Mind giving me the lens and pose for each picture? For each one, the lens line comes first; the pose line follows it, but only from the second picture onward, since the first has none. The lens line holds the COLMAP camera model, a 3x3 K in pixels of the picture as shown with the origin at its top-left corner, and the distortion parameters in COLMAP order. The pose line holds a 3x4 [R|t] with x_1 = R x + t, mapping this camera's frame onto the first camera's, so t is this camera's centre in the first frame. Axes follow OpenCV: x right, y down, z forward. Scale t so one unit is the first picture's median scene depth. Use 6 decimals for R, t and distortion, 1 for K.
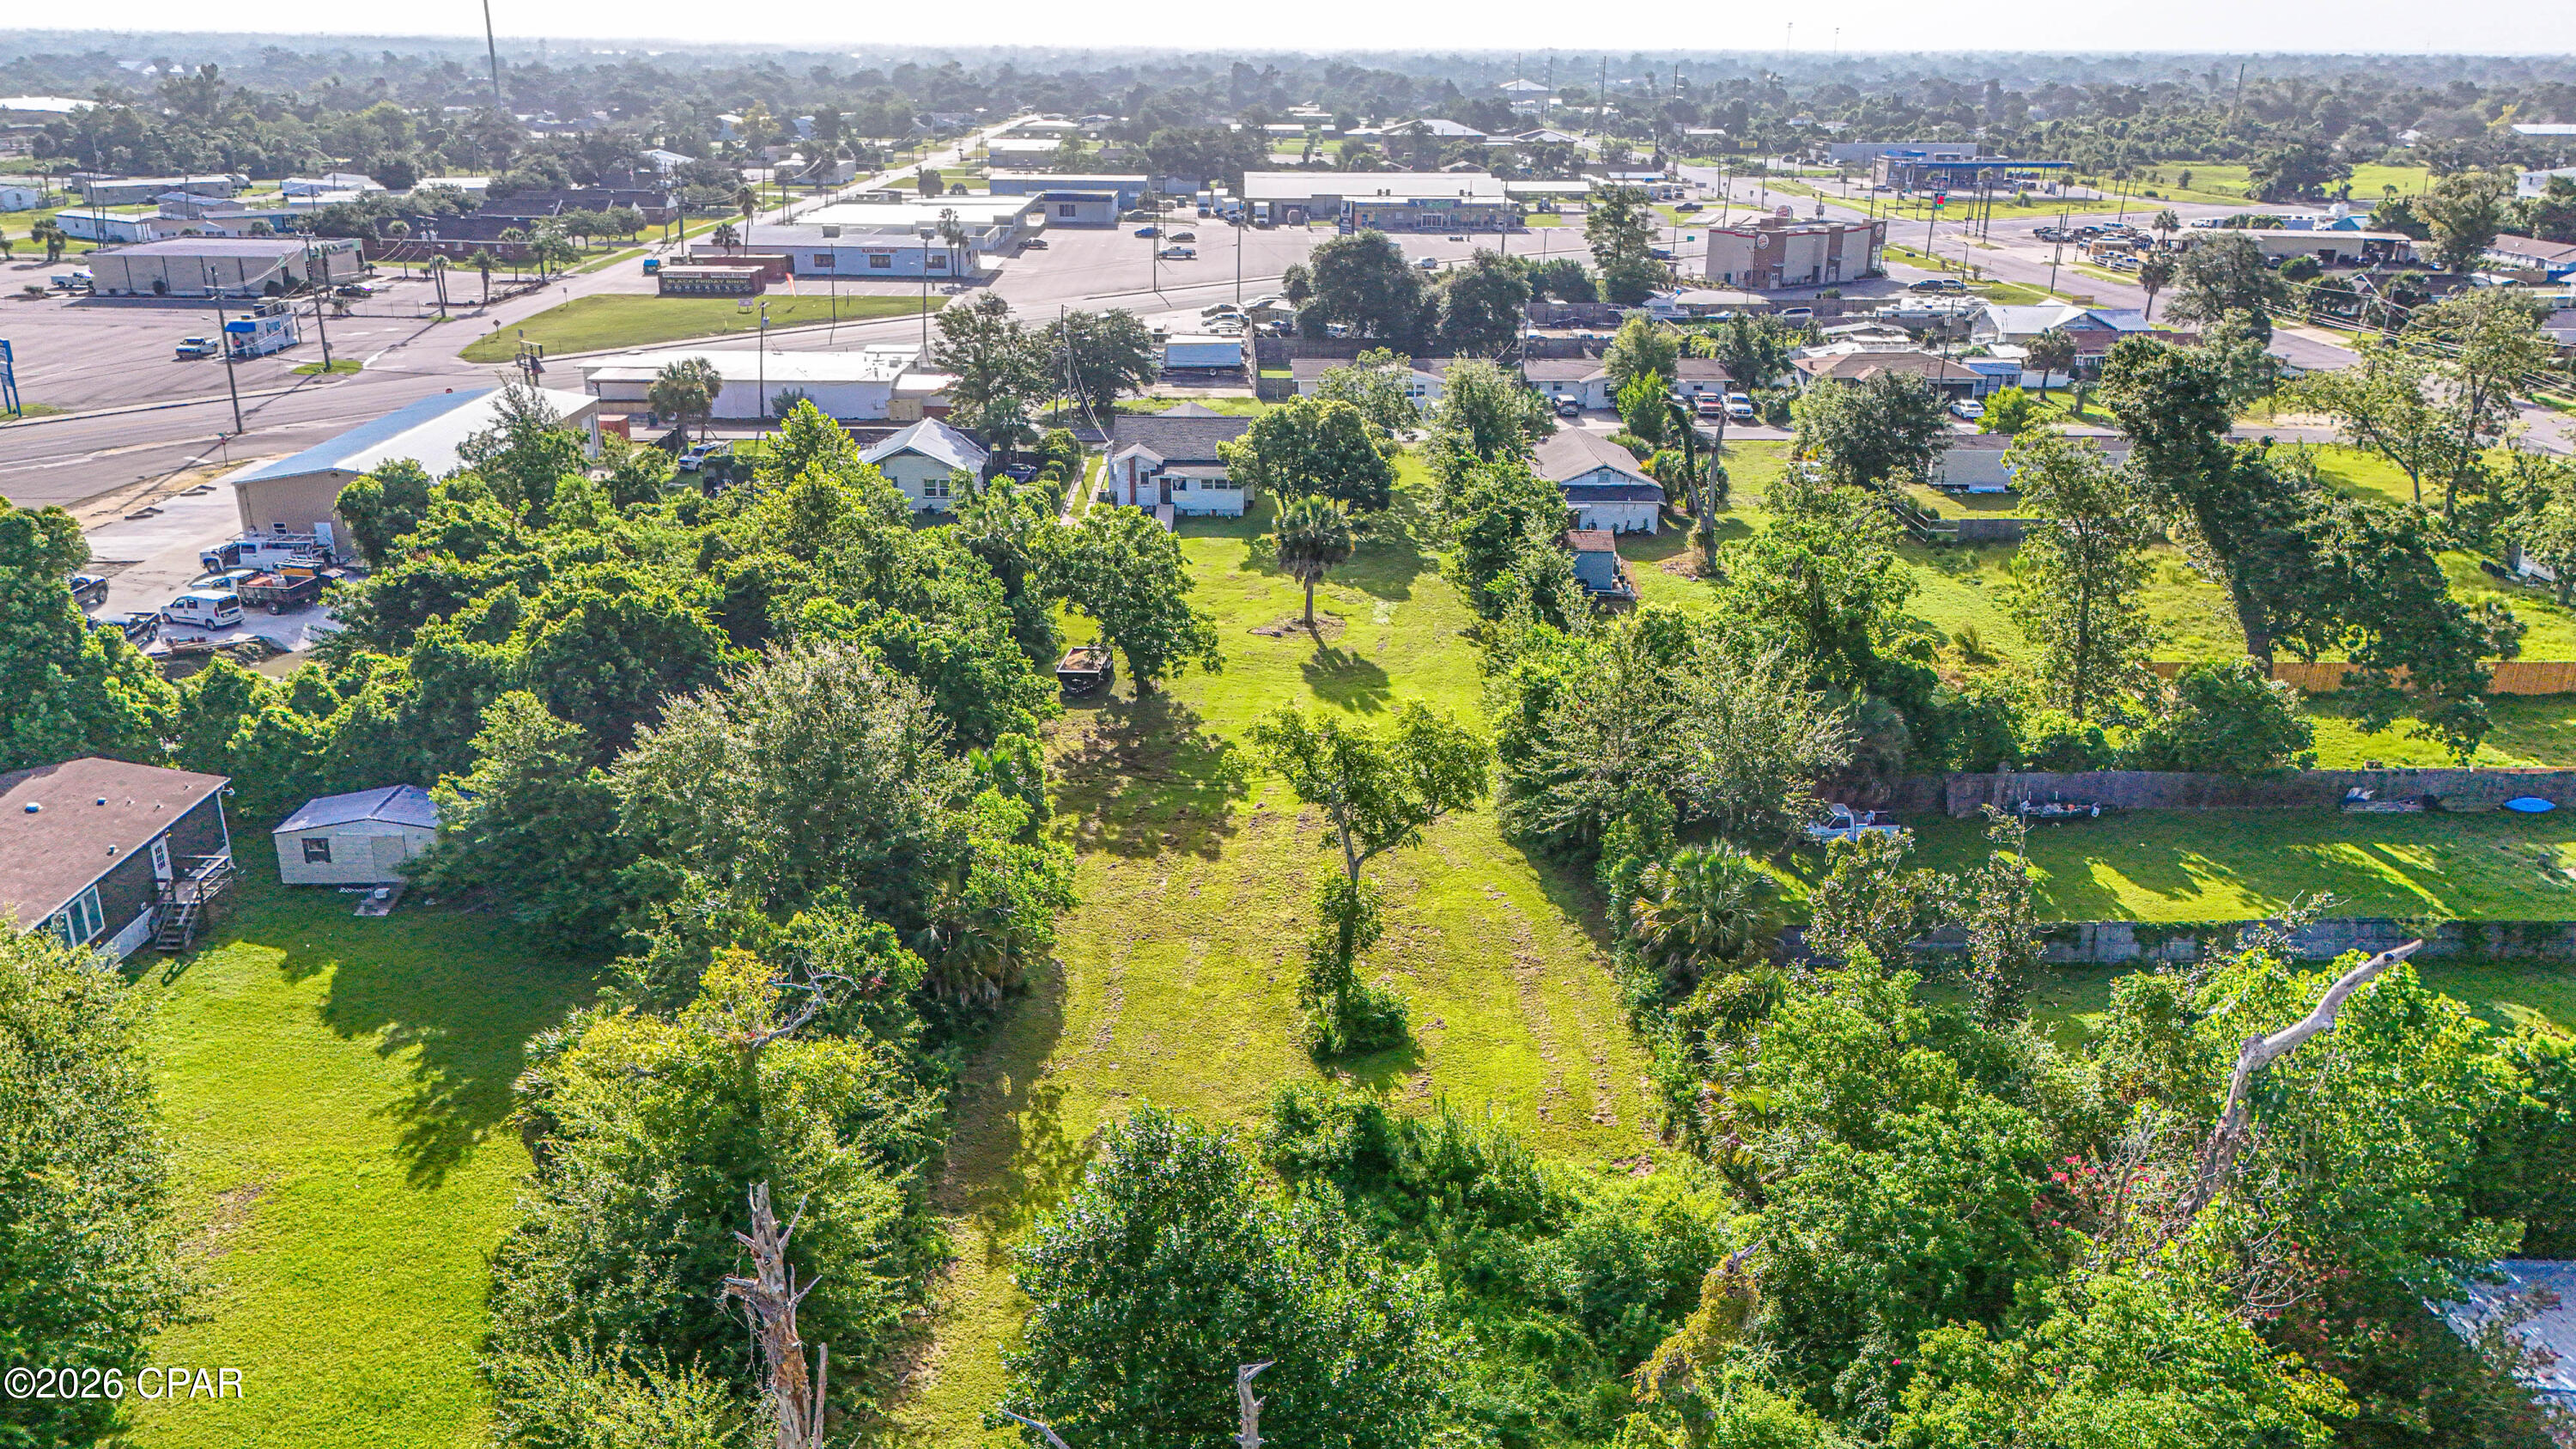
lens RADIAL K [[1854.3, 0, 1288.9], [0, 1854.3, 761.7], [0, 0, 1]] dist [0.078593, -0.073154]
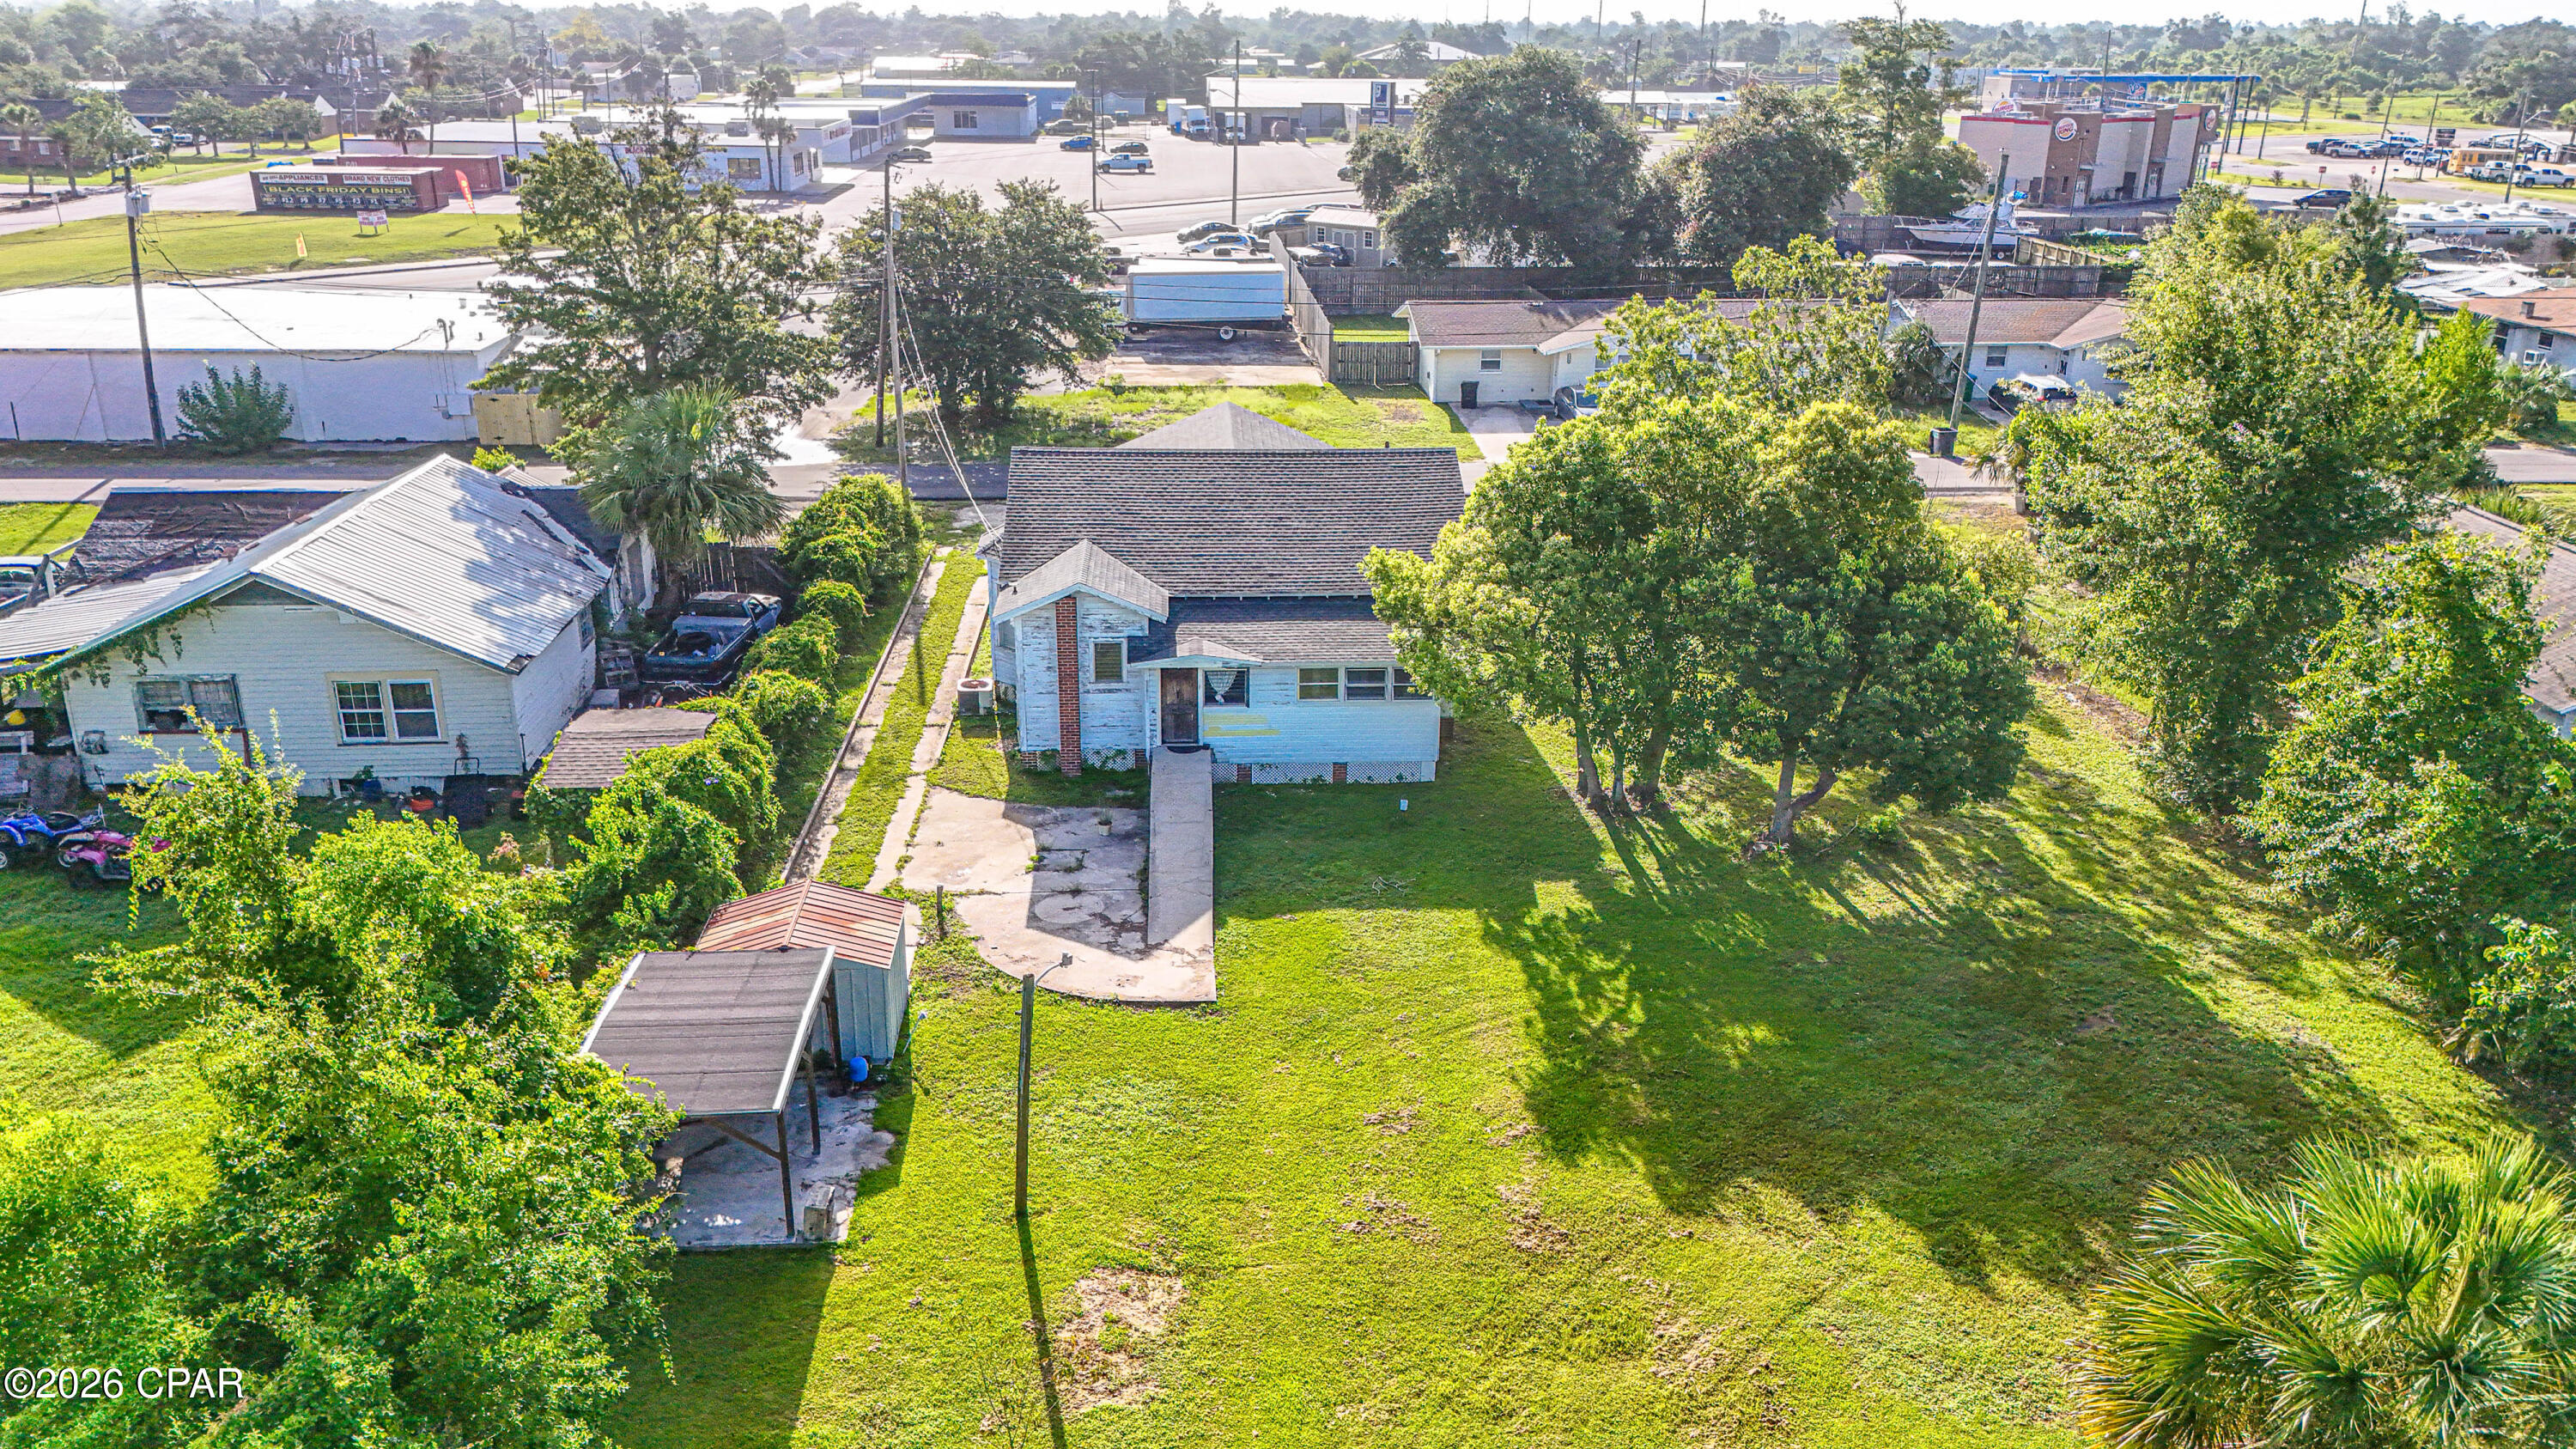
lens RADIAL K [[1866.8, 0, 1288.0], [0, 1866.8, 724.5], [0, 0, 1]] dist [0.076226, -0.068502]
pose [[0.999284, -0.010783, 0.036254, -0.045276], [0.011145, 0.999890, -0.009816, -0.105801], [-0.036144, 0.010213, 0.999294, 0.530248]]
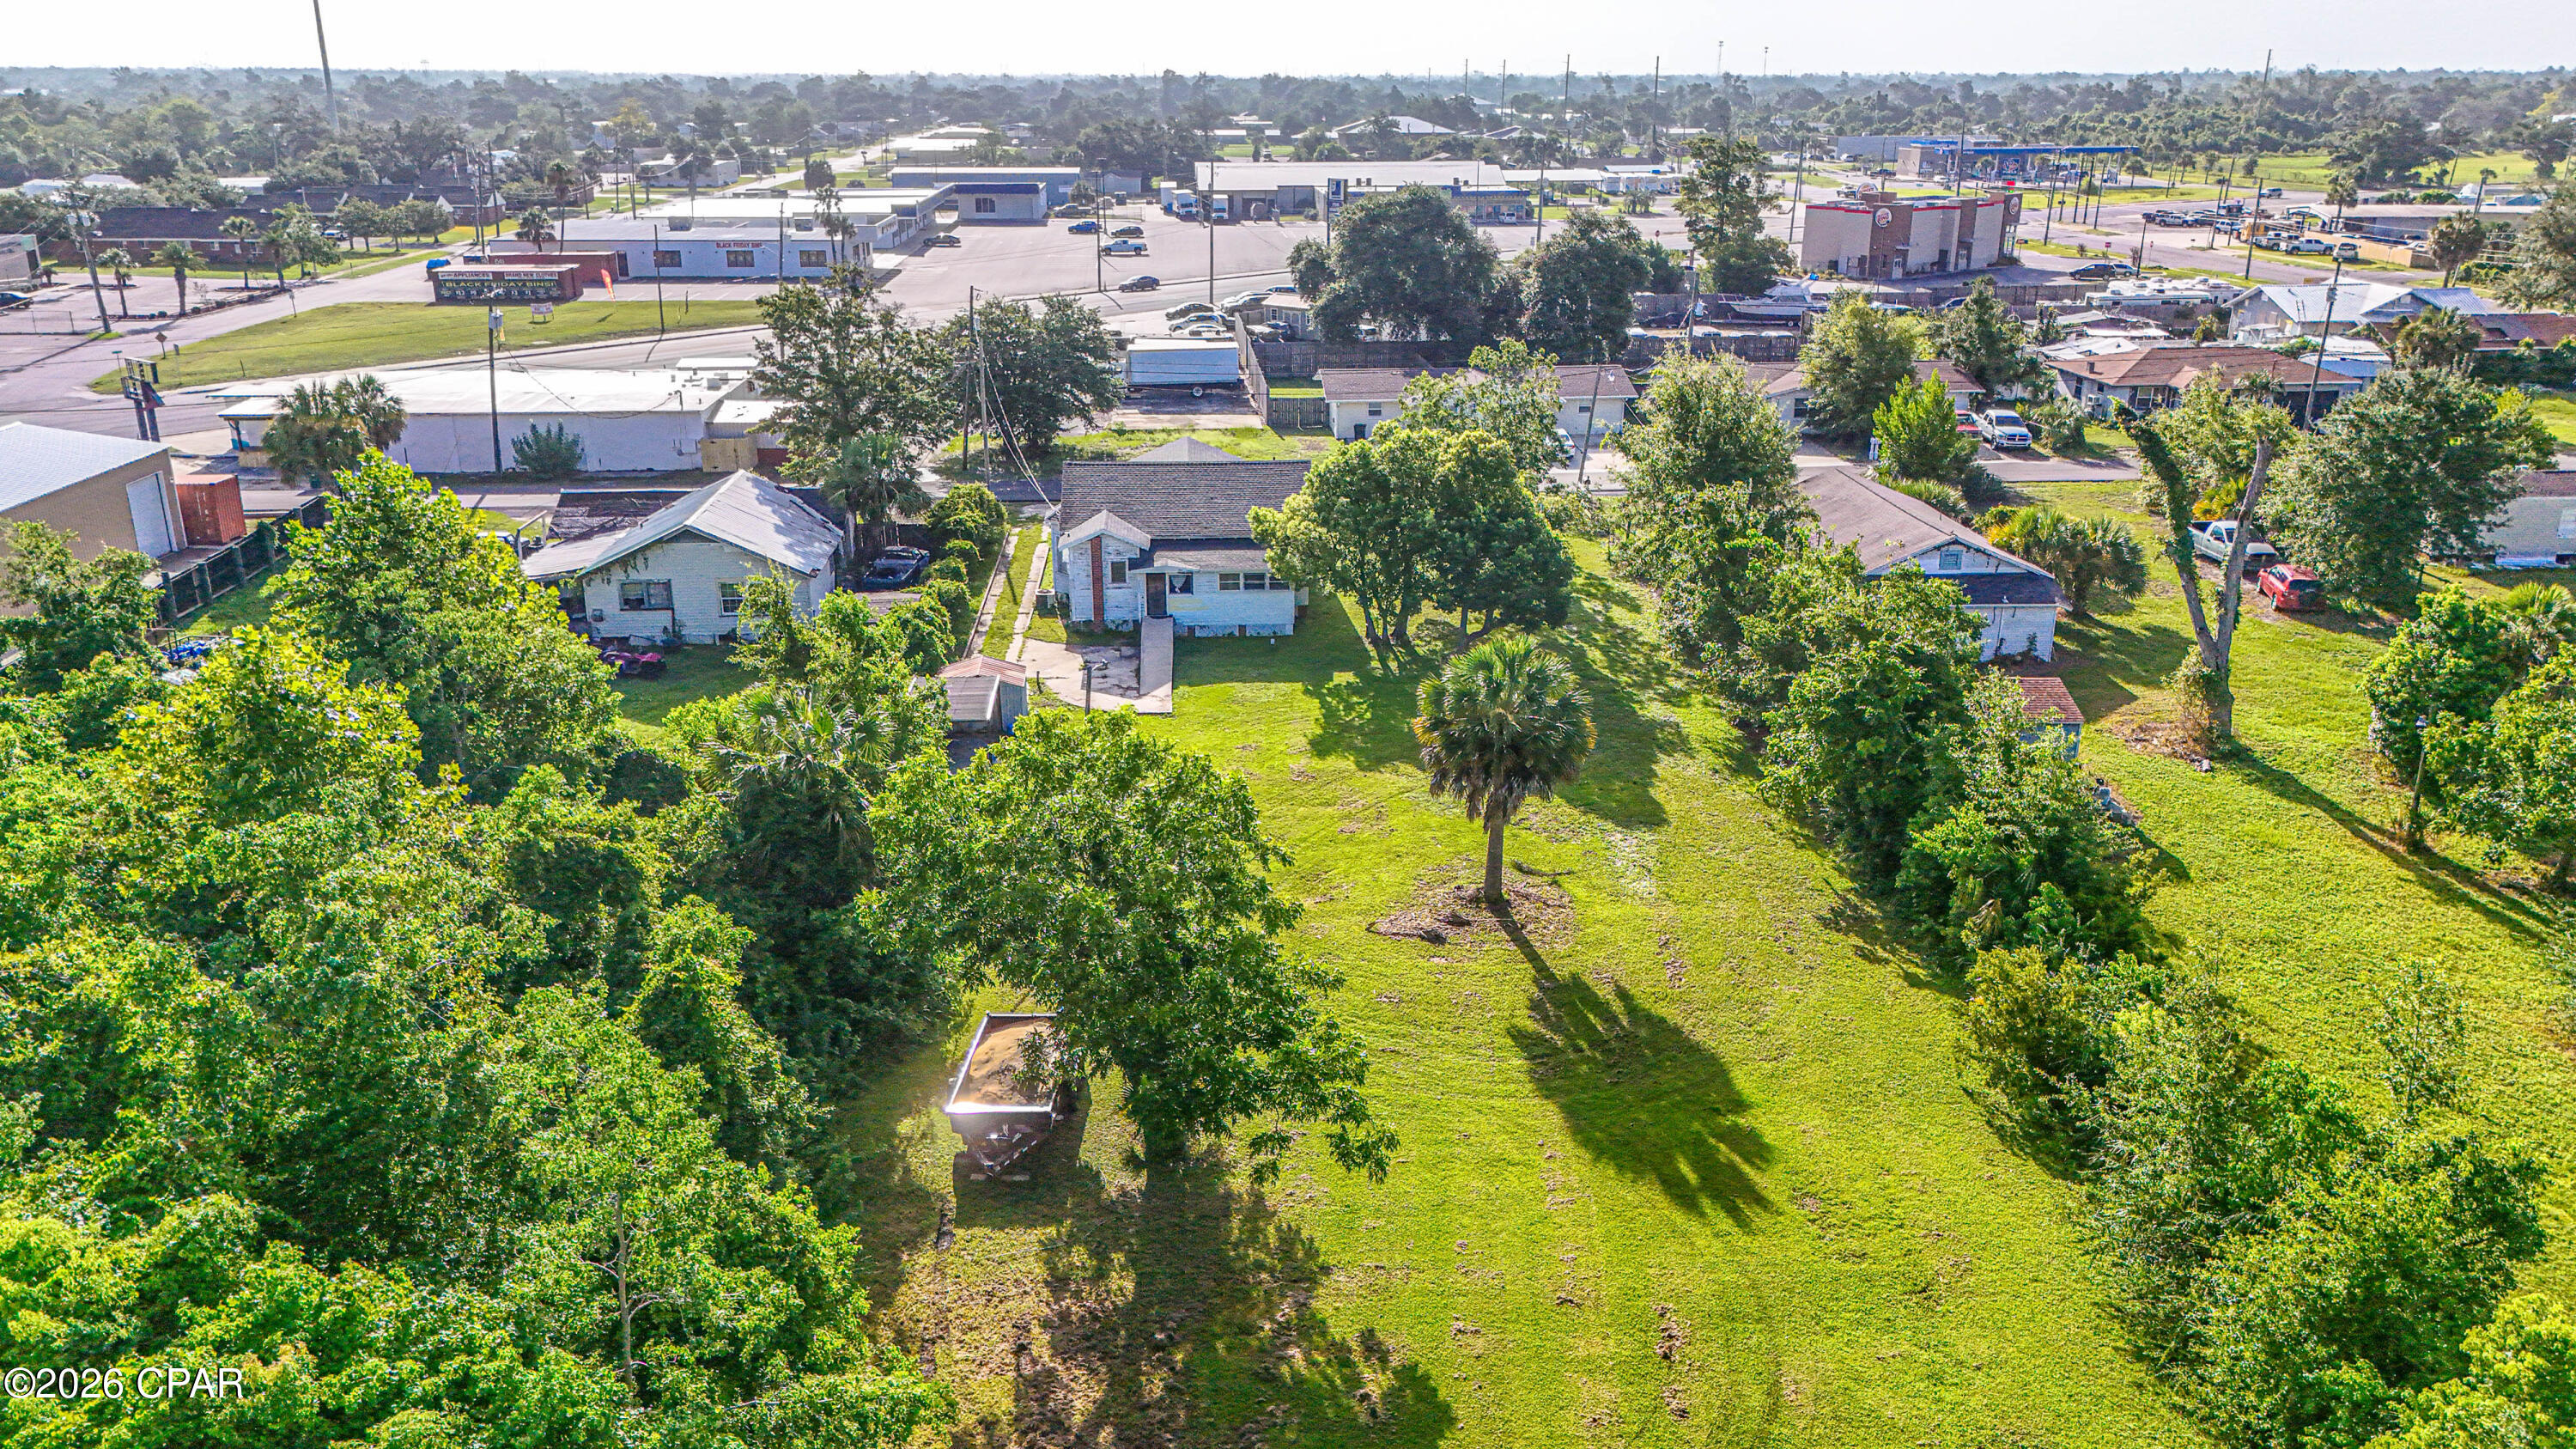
lens RADIAL K [[1854.3, 0, 1288.9], [0, 1854.3, 761.7], [0, 0, 1]] dist [0.078593, -0.073154]
pose [[0.999155, -0.021392, 0.035082, -0.035521], [0.021916, 0.999653, -0.014623, -0.065047], [-0.034757, 0.015380, 0.999277, 0.329834]]
